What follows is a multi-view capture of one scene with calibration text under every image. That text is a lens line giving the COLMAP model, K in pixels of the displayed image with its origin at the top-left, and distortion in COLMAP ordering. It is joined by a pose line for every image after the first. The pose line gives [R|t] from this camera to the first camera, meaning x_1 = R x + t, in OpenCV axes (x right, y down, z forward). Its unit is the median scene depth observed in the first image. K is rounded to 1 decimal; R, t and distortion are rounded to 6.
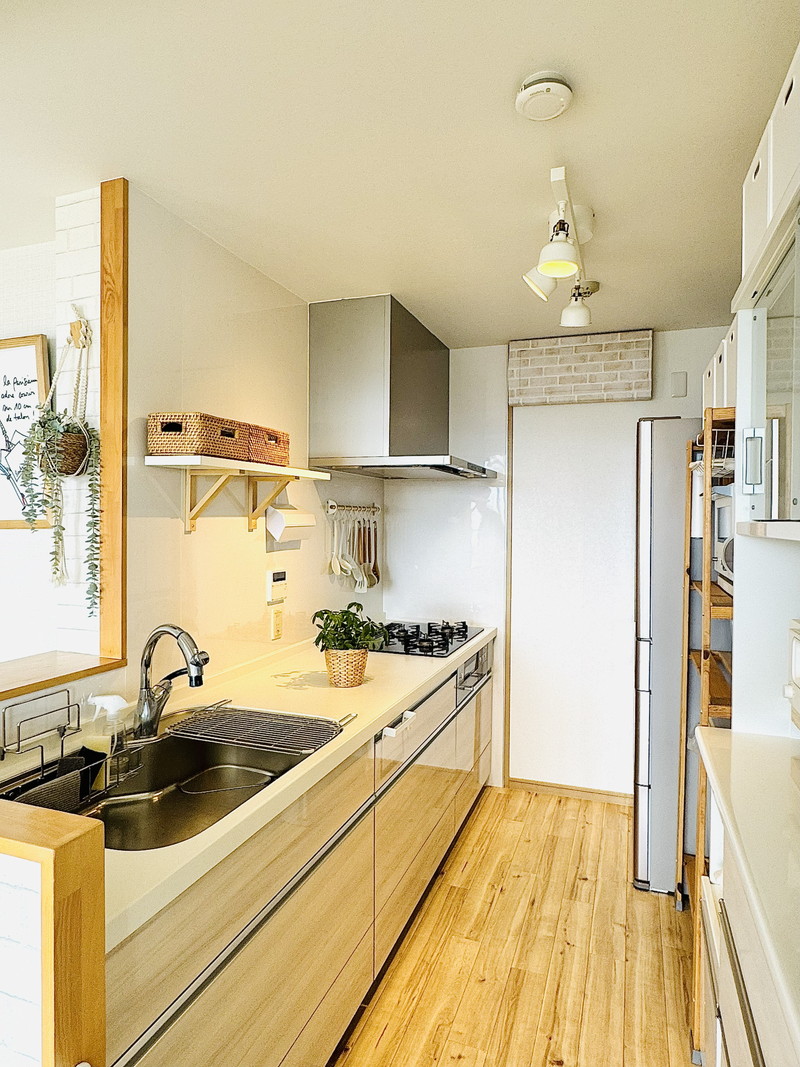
lens RADIAL K [[637.1, 0, 399.4], [0, 637.1, 522.9], [0, 0, 1]] dist [-0.001117, 0.000503]
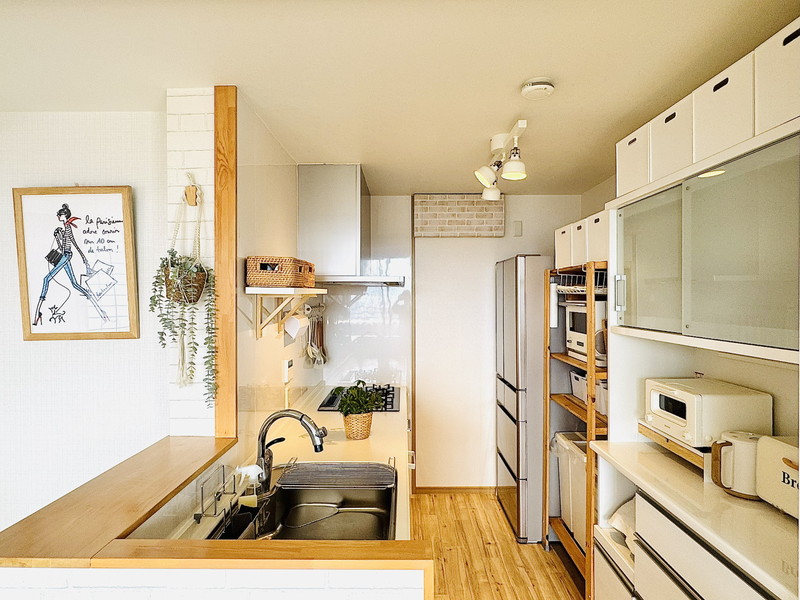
lens RADIAL K [[477.6, 0, 396.2], [0, 477.6, 293.5], [0, 0, 1]] dist [-0.001117, 0.000503]
pose [[0.944486, -0.008948, 0.328429, -0.362388], [0.012055, 0.999900, -0.007426, -0.066811], [-0.328329, 0.010973, 0.944500, -0.064244]]
